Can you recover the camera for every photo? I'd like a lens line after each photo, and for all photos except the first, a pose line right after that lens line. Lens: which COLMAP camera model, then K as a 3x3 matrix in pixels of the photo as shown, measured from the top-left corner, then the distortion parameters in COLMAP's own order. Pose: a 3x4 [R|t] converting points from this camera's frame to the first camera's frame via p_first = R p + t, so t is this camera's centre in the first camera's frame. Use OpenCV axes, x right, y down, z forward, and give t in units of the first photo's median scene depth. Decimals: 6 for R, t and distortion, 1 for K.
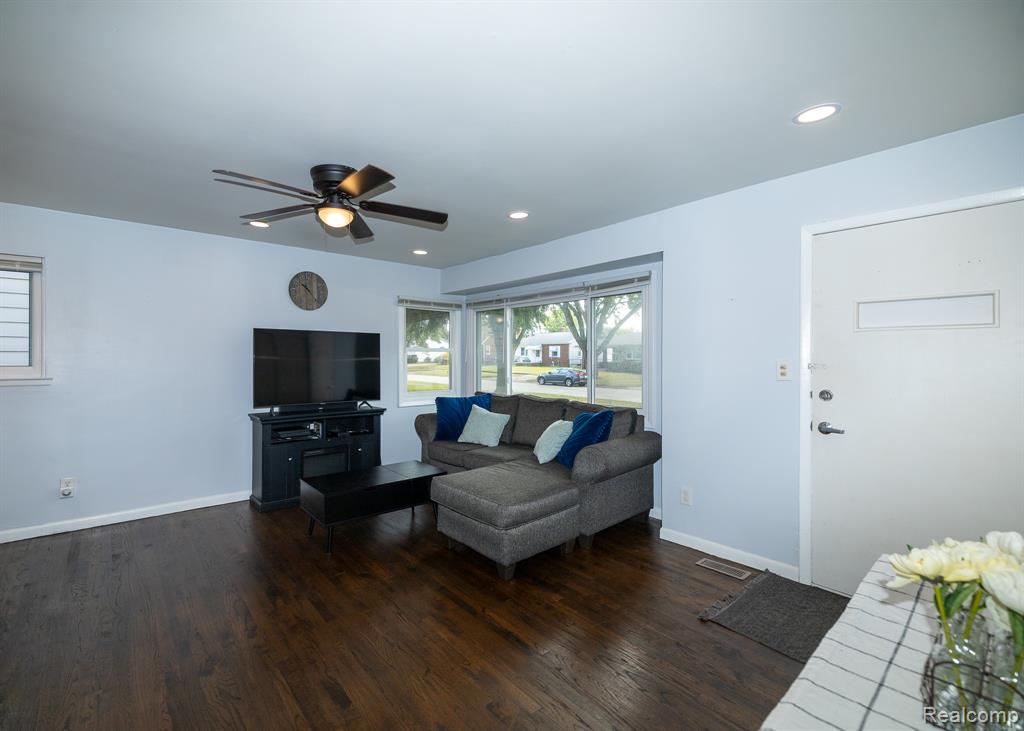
lens RADIAL K [[463.7, 0, 512.3], [0, 463.7, 357.7], [0, 0, 1]] dist [0.001379, 0.000832]
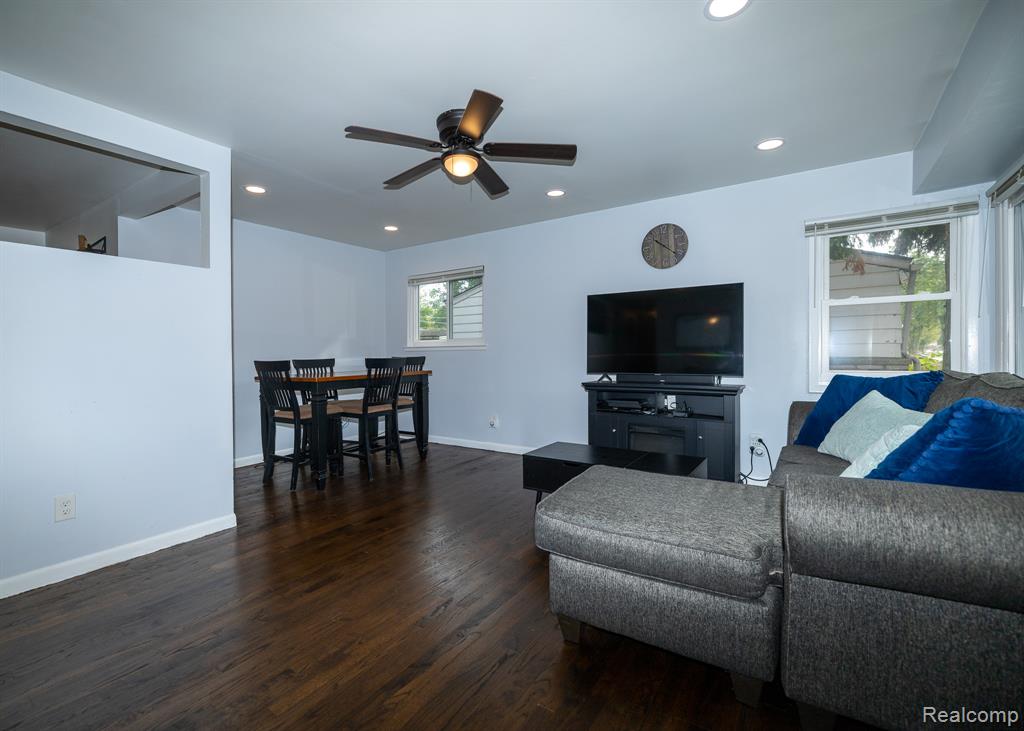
lens RADIAL K [[463.7, 0, 512.3], [0, 463.7, 357.7], [0, 0, 1]] dist [0.001379, 0.000832]
pose [[0.260137, 0.004435, -0.965561, 0.342904], [0.027871, 0.999538, 0.012099, 0.049029], [0.965169, -0.030059, 0.259893, 0.502560]]
